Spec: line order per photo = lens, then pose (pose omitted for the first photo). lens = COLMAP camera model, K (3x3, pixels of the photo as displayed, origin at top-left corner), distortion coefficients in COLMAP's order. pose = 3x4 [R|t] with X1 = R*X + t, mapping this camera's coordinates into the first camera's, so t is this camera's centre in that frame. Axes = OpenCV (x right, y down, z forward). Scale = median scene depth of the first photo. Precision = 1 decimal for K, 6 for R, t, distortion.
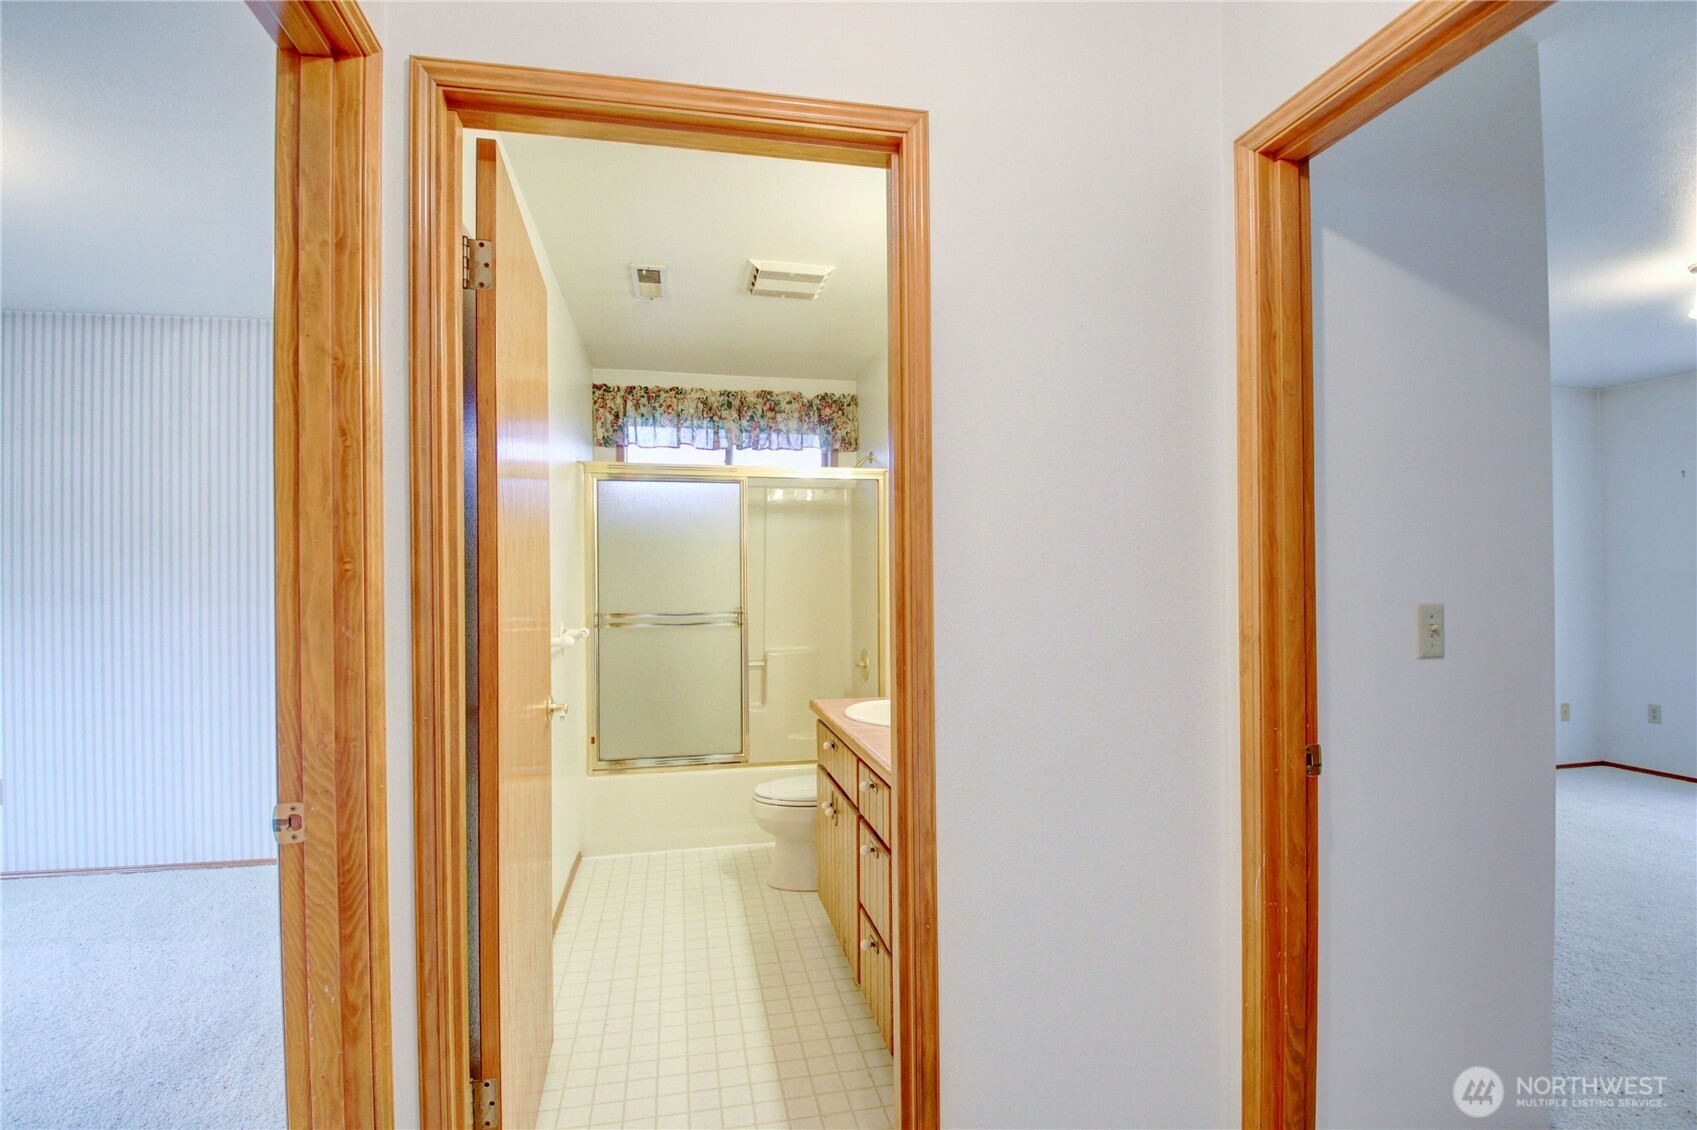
lens RADIAL K [[795.1, 0, 857.8], [0, 795.1, 574.6], [0, 0, 1]] dist [-0.005973, -0.013302]
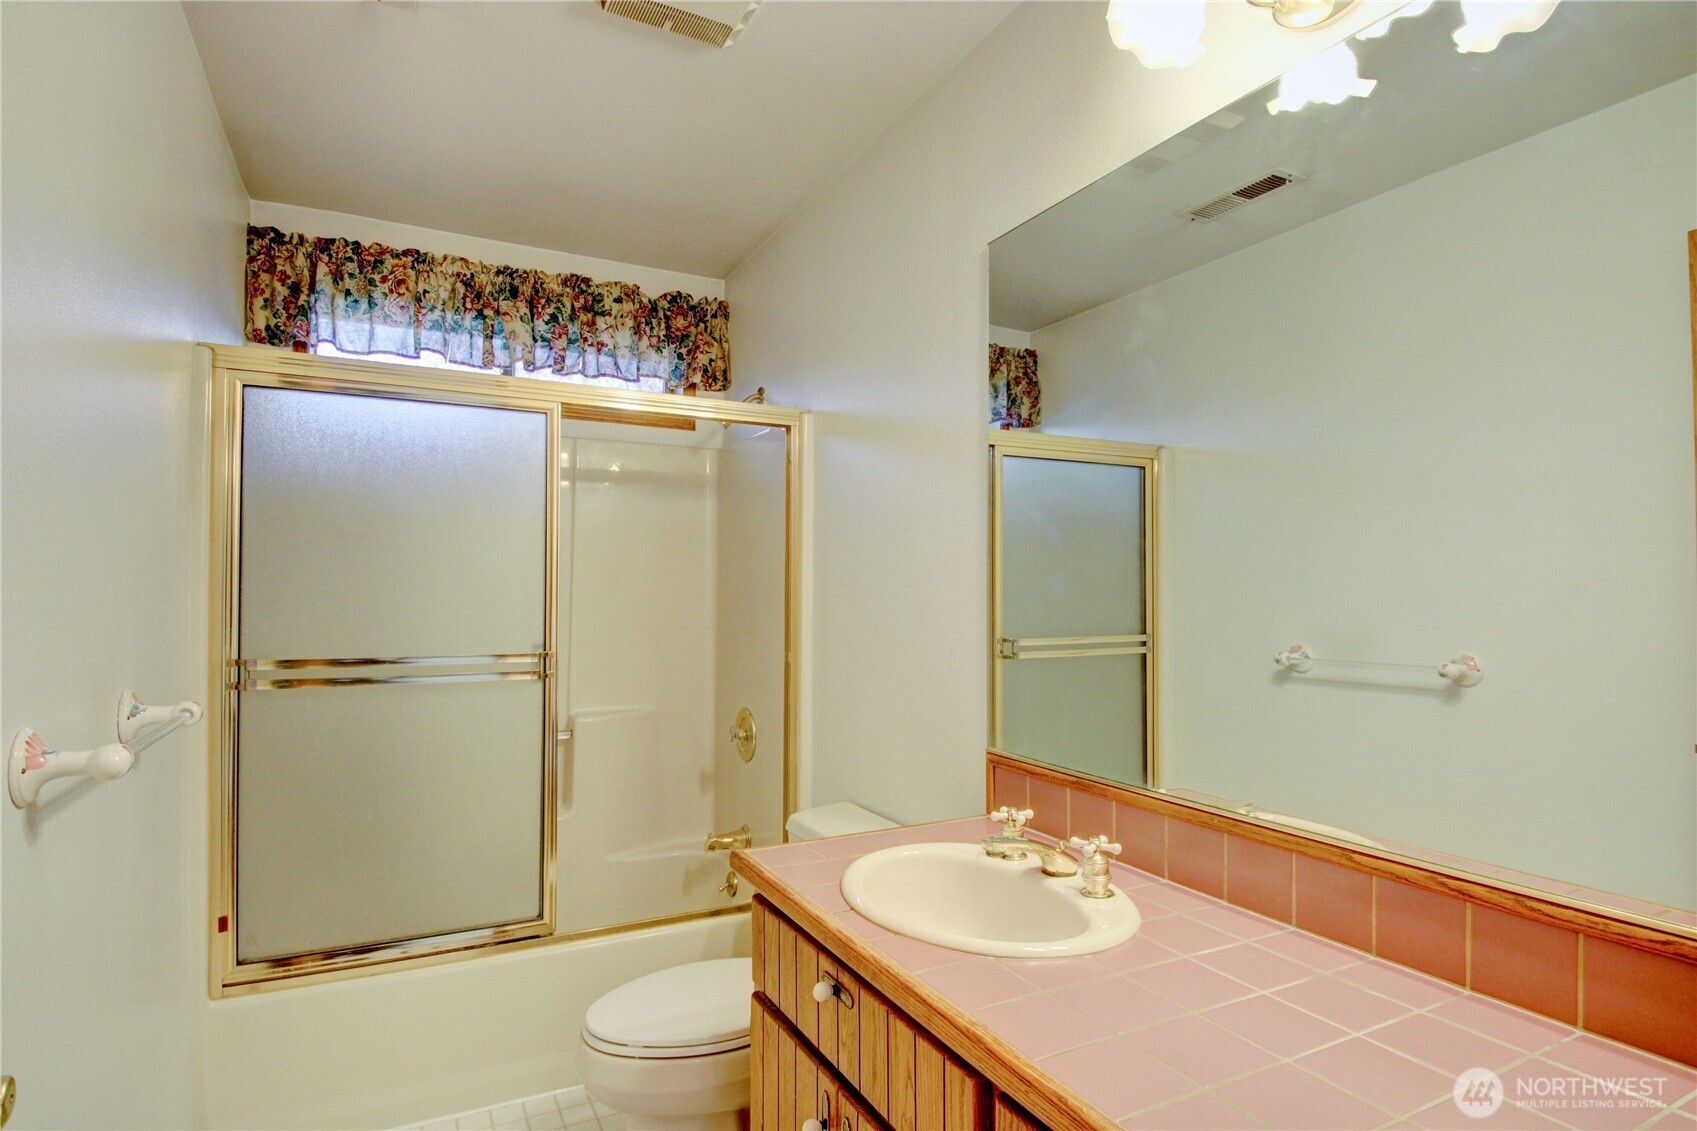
lens RADIAL K [[848.7, 0, 840.0], [0, 848.7, 583.9], [0, 0, 1]] dist [-0.017953, -0.005488]
pose [[0.963991, 0.015655, 0.265473, -0.092473], [-0.013373, 0.999856, -0.010401, 0.002909], [-0.265598, 0.006476, 0.964062, 0.344179]]
